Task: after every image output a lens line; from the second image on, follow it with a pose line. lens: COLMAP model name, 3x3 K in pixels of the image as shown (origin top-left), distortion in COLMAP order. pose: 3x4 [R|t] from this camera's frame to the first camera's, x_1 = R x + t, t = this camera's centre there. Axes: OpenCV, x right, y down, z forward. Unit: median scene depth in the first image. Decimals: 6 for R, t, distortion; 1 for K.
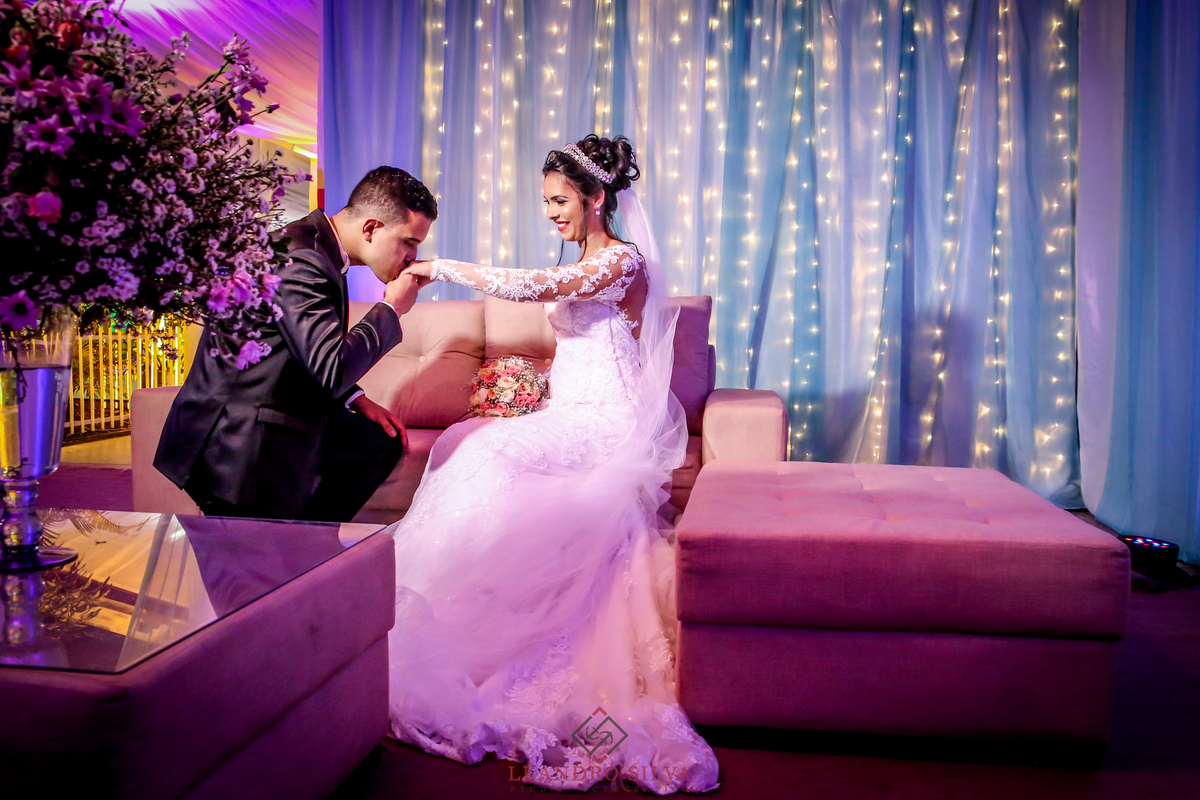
lens RADIAL K [[914.7, 0, 589.7], [0, 914.7, 396.0], [0, 0, 1]] dist [-0.094337, 0.007602]
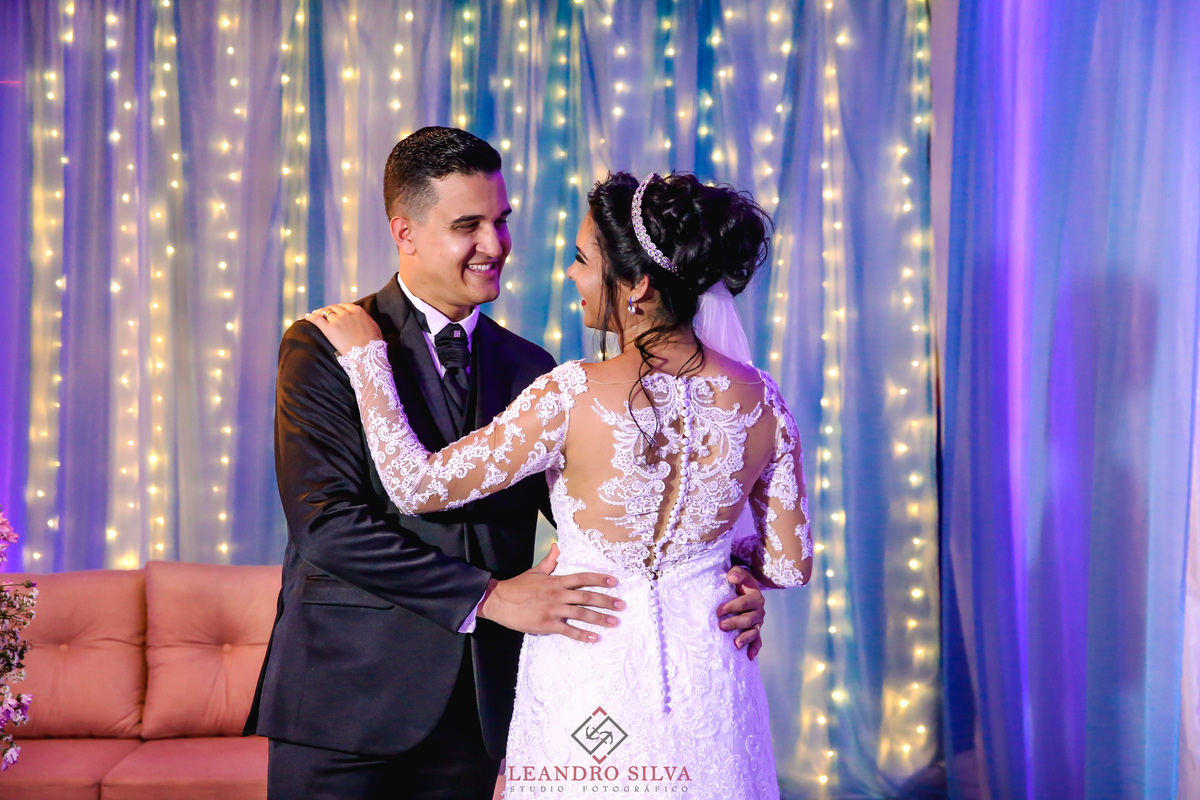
lens RADIAL K [[2239.6, 0, 598.1], [0, 2239.6, 399.0], [0, 0, 1]] dist [0.235210, 0.000000]
pose [[0.991776, -0.010130, 0.127588, 0.024855], [0.016450, 0.998684, -0.048578, -0.116801], [-0.126928, 0.050277, 0.990637, -0.823848]]
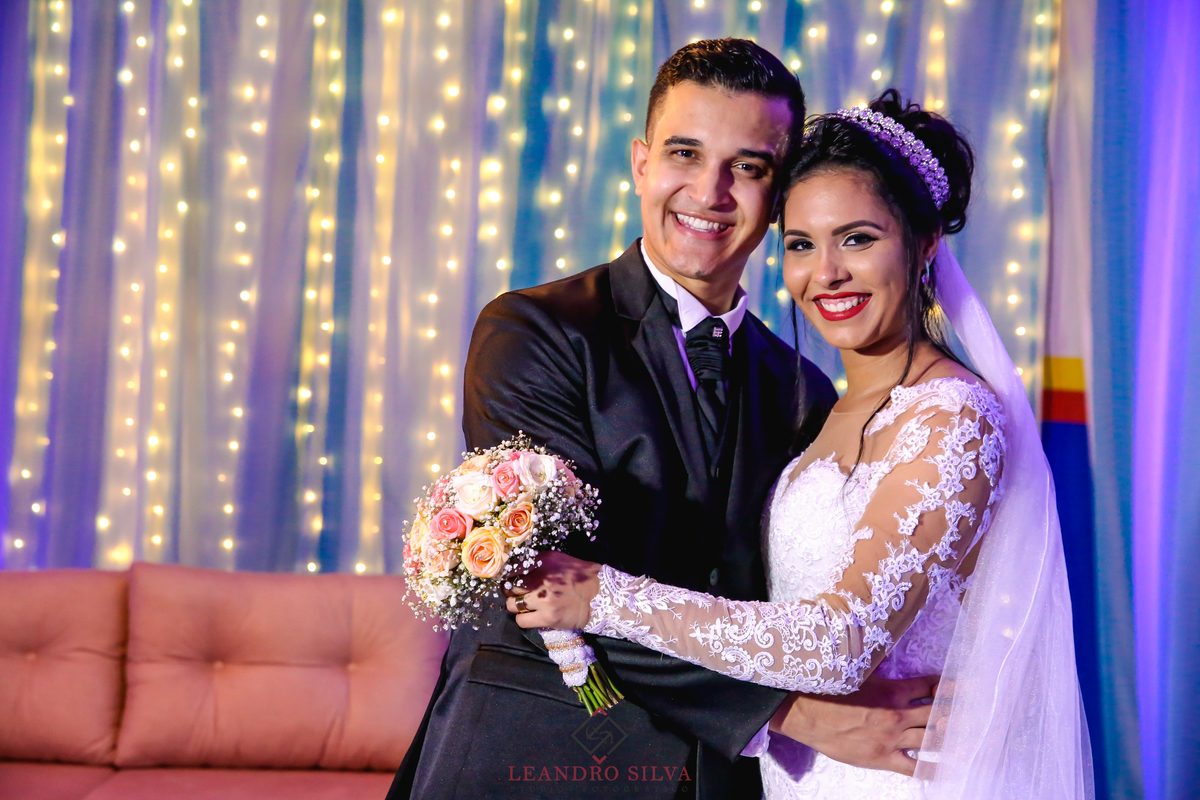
lens RADIAL K [[2276.5, 0, 593.9], [0, 2276.5, 395.7], [0, 0, 1]] dist [0.245306, 0.000000]
pose [[0.994129, 0.033251, 0.102967, 0.044665], [-0.029225, 0.998758, -0.040361, -0.137920], [-0.104181, 0.037115, 0.993866, -0.643108]]
